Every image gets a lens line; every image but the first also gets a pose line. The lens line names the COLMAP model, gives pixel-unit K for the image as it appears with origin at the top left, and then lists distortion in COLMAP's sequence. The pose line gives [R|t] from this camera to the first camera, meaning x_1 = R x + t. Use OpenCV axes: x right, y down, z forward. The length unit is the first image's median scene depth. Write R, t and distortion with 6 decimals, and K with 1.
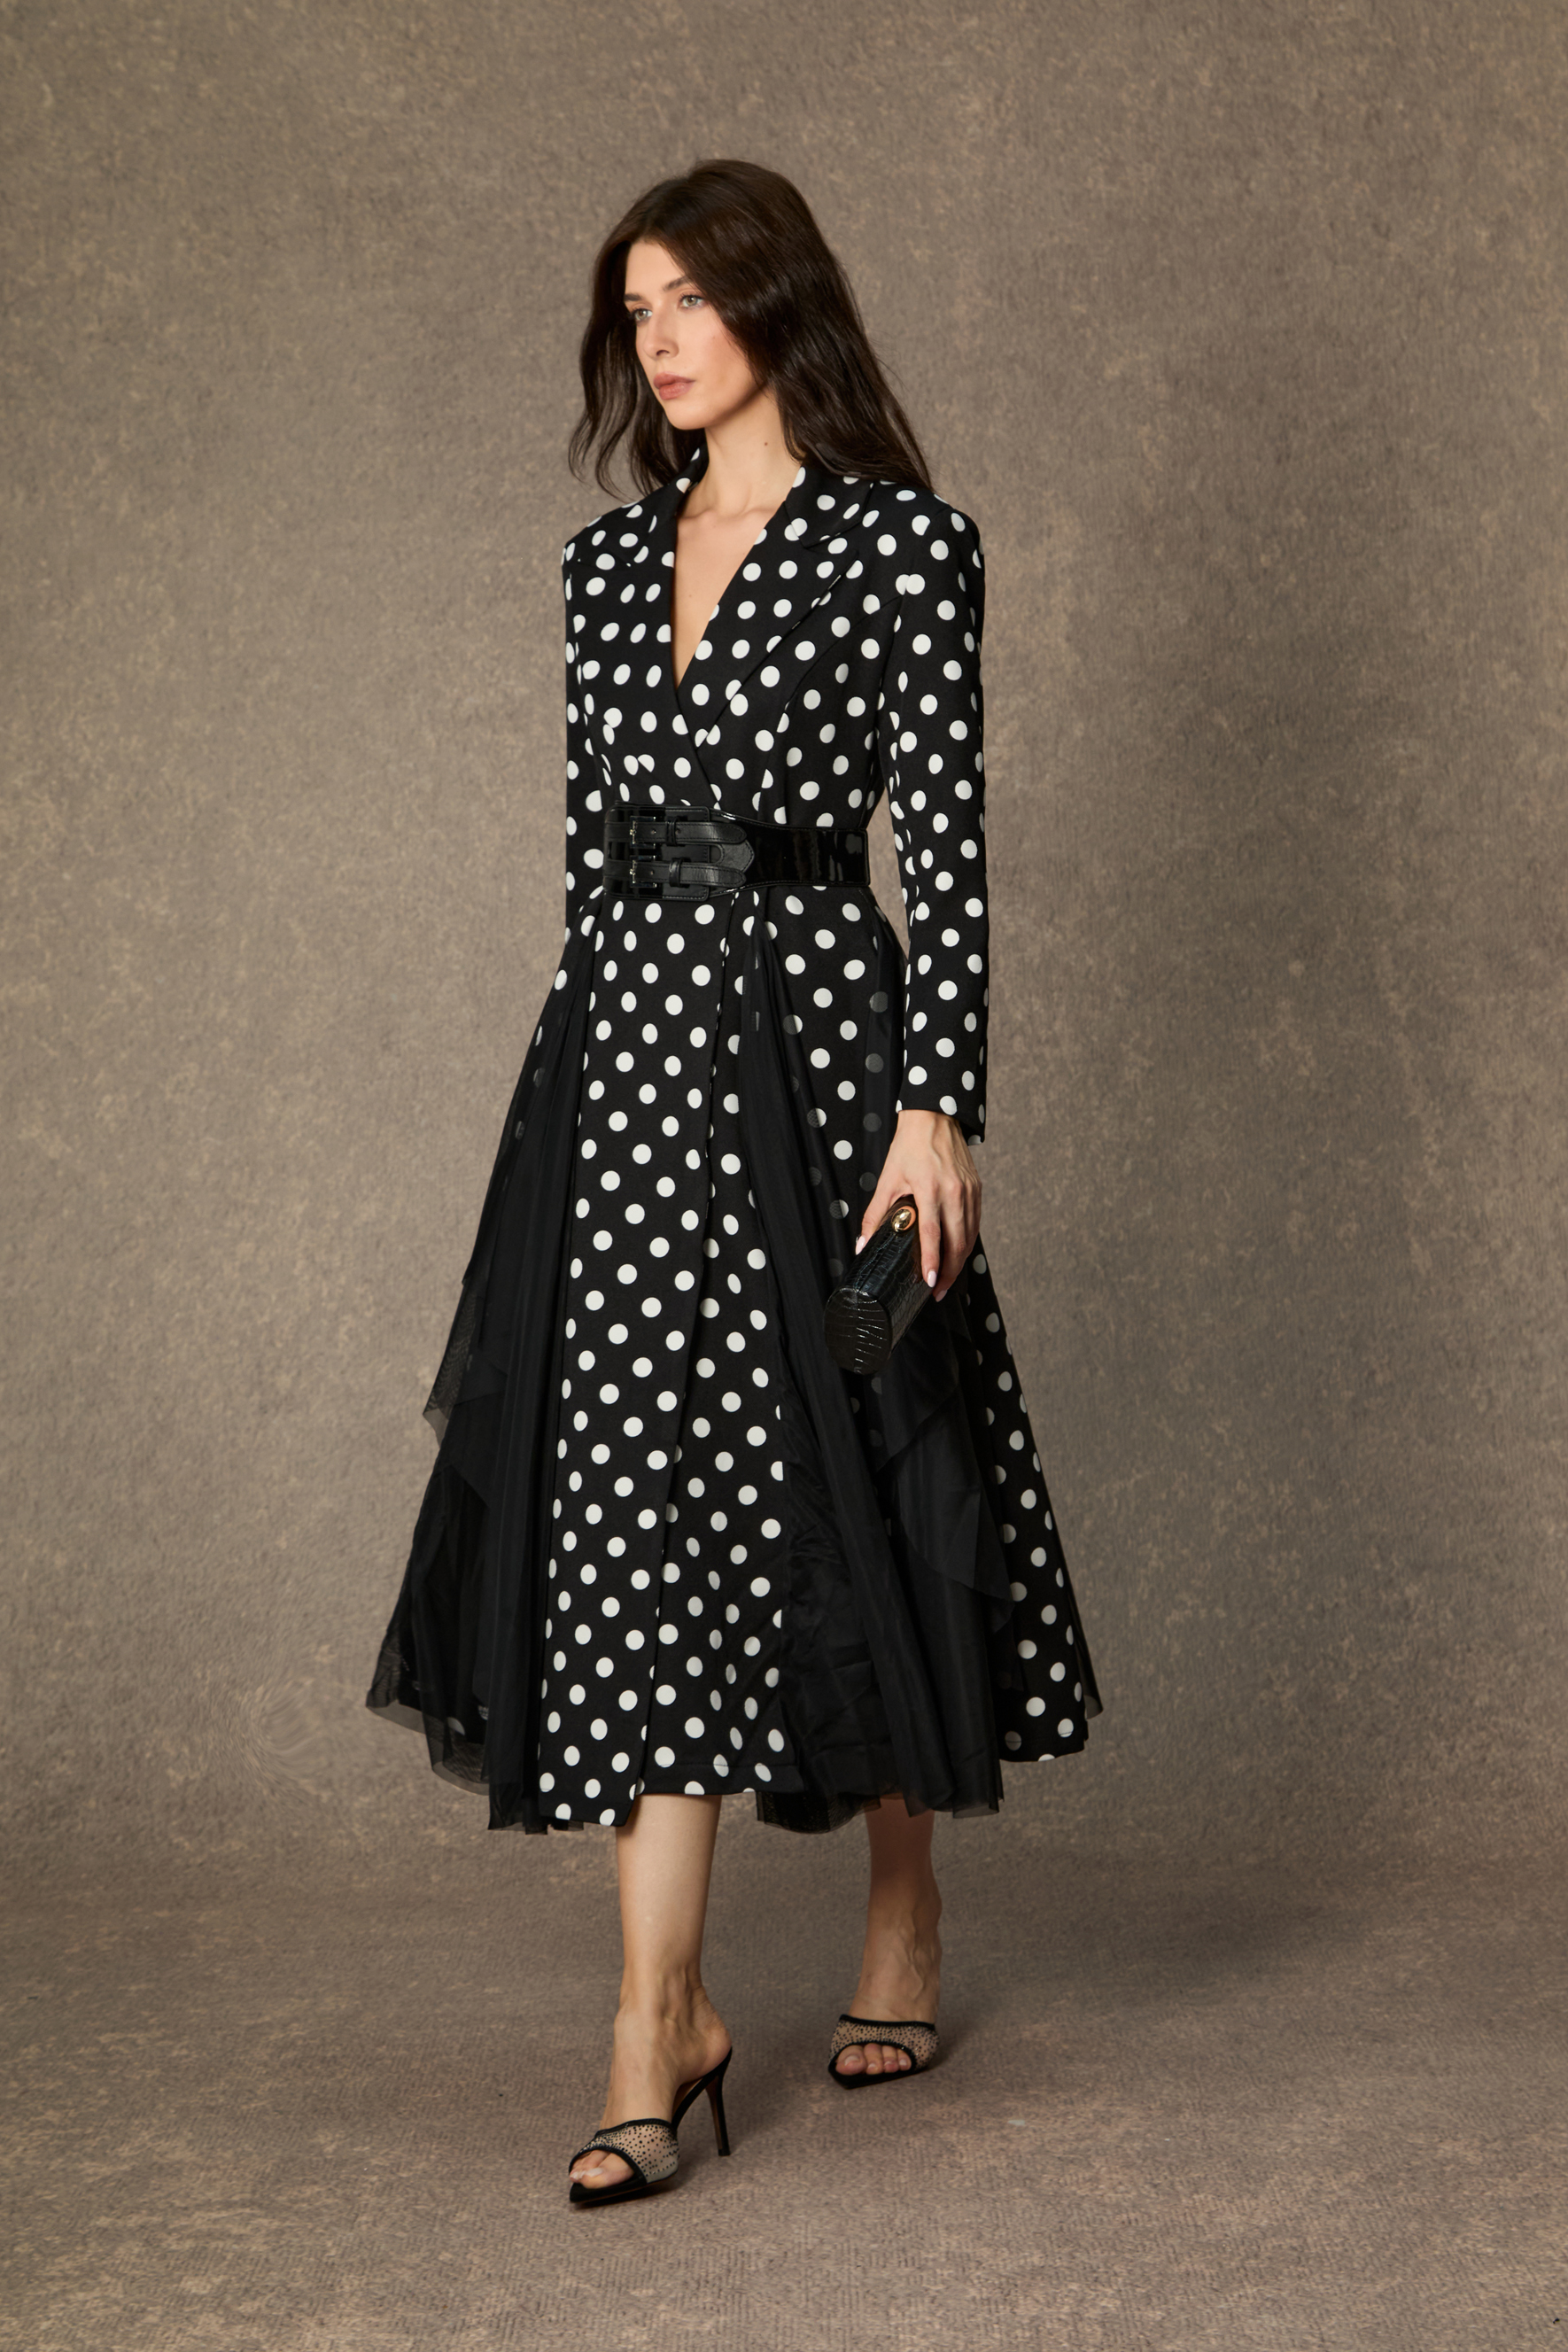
lens RADIAL K [[6843.6, 0, 784.0], [0, 6843.6, 1176.0], [0, 0, 1]] dist [-0.045914, -1.341709]
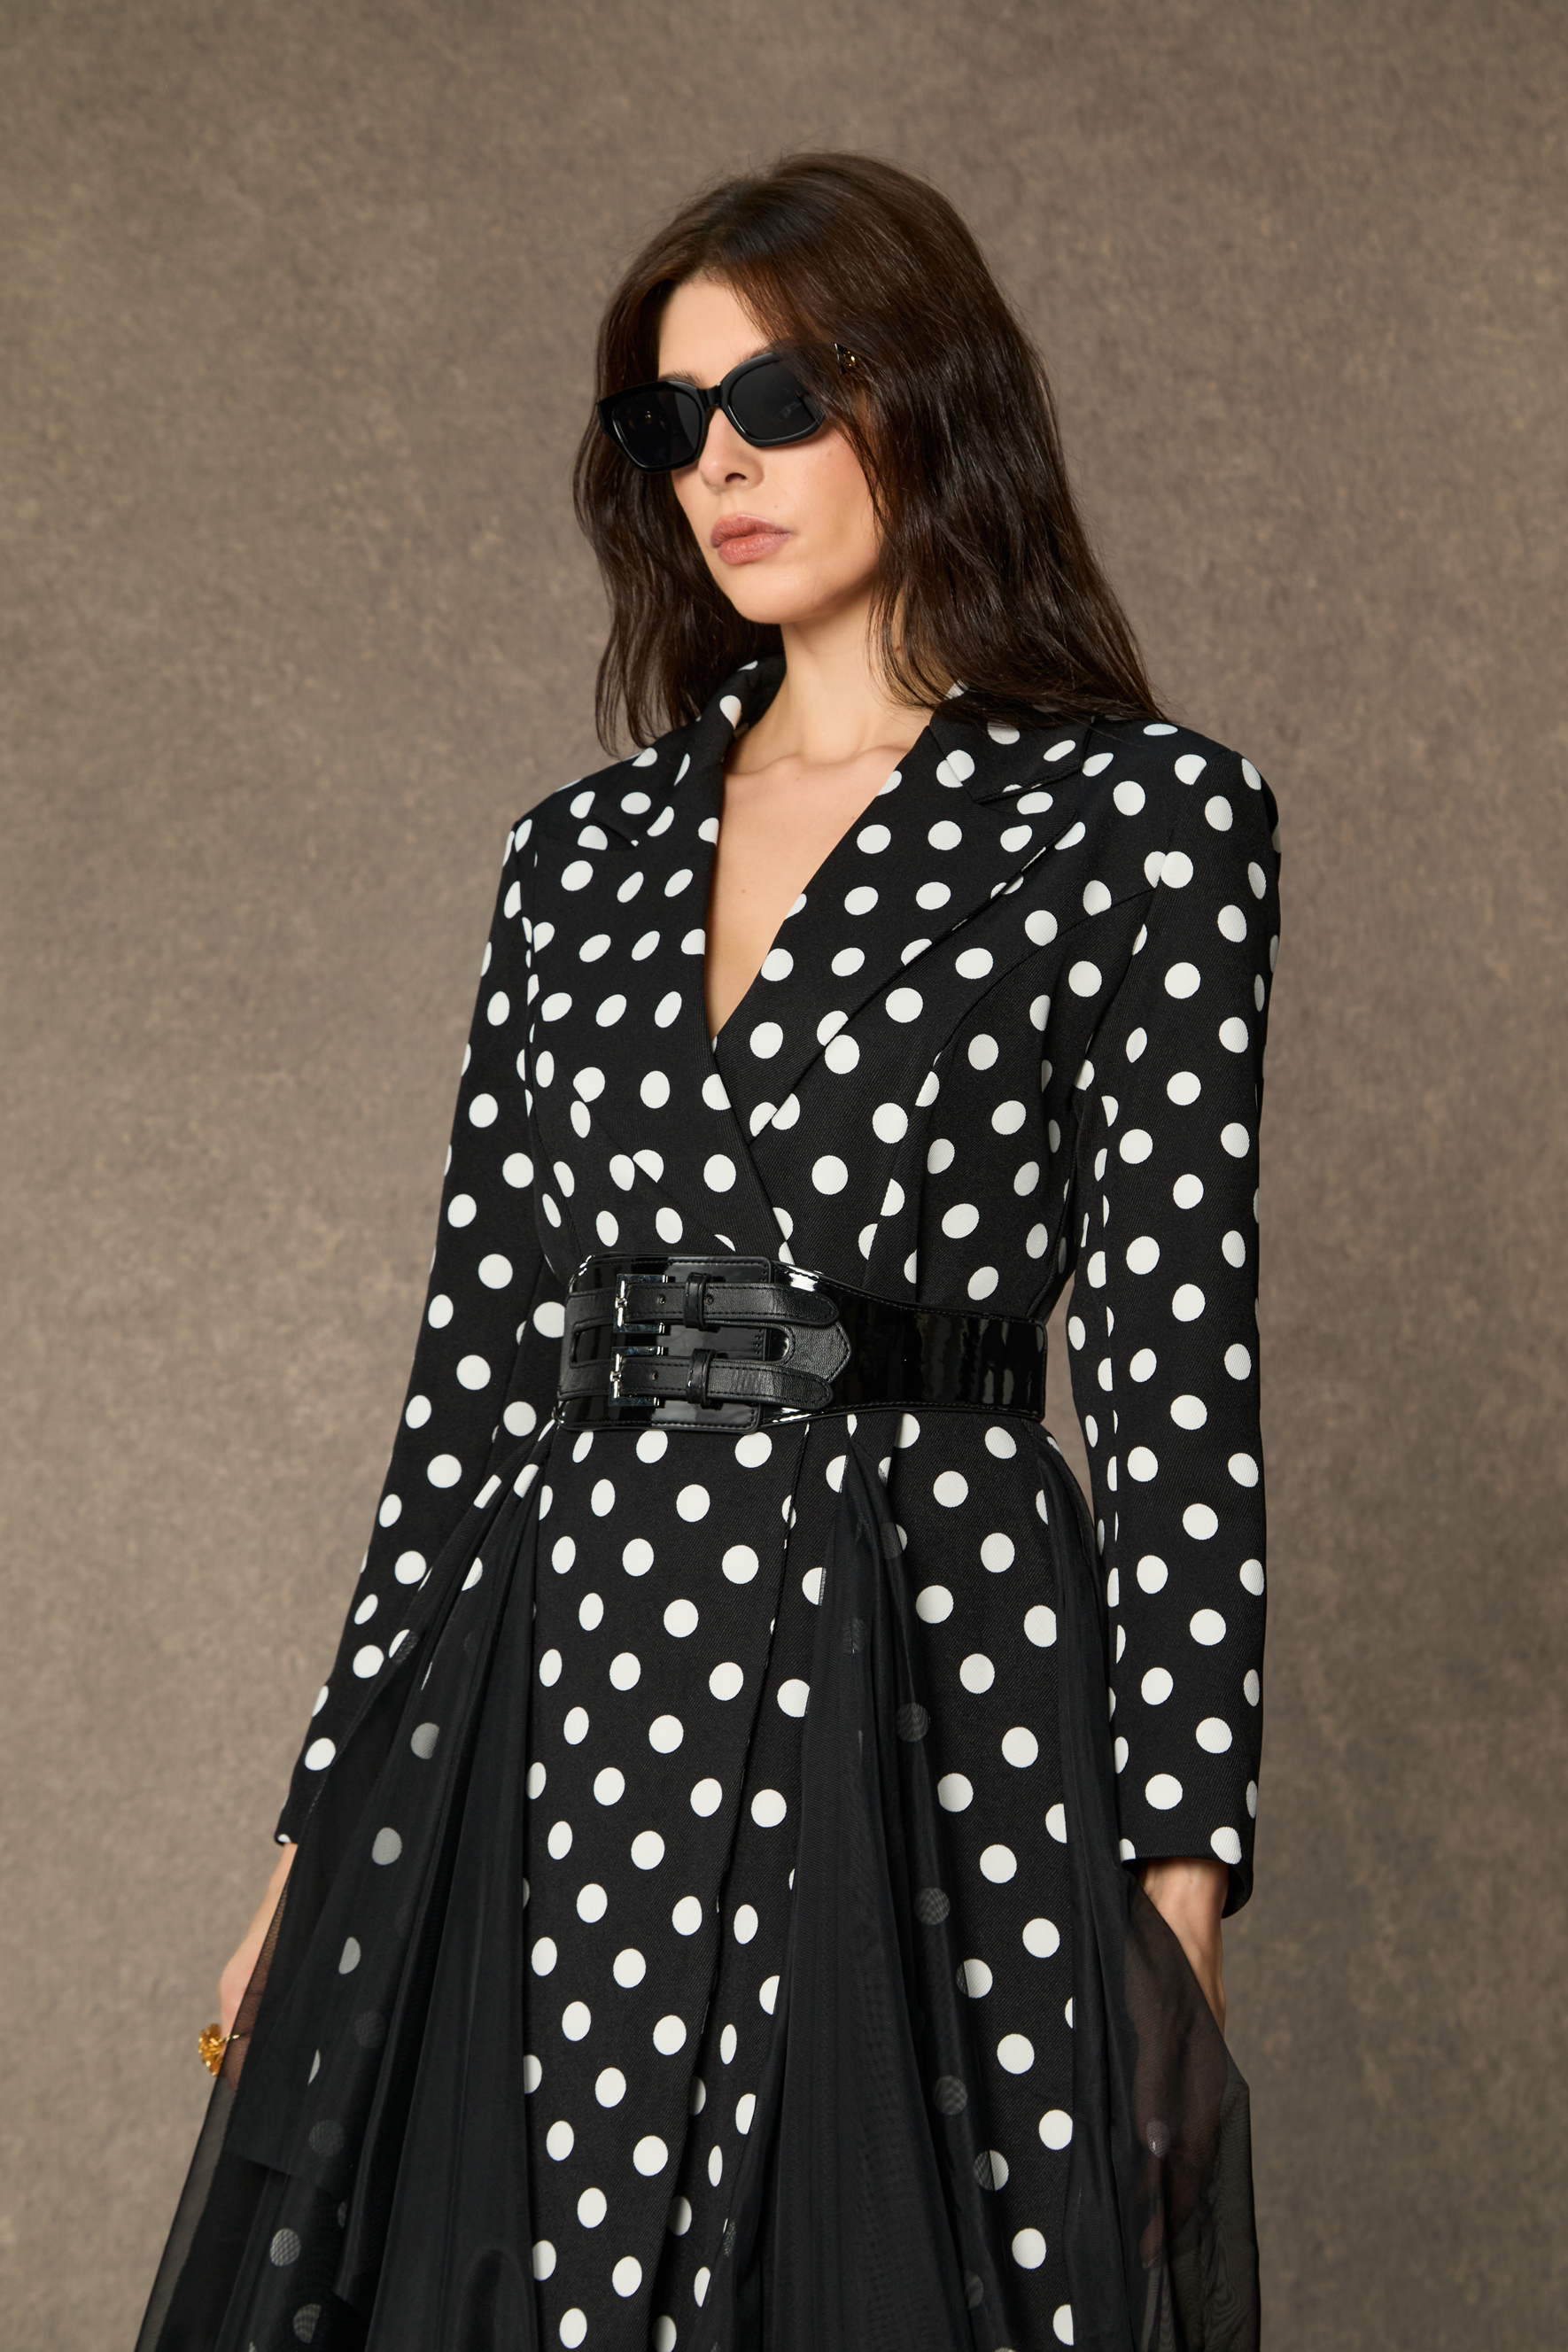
lens RADIAL K [[6843.6, 0, 784.0], [0, 6843.6, 1176.0], [0, 0, 1]] dist [-0.045914, -1.341709]
pose [[0.998352, 0.028506, 0.049802, -0.007898], [-0.023196, 0.994293, -0.104134, -0.006046], [-0.052486, 0.102807, 0.993316, 0.240504]]
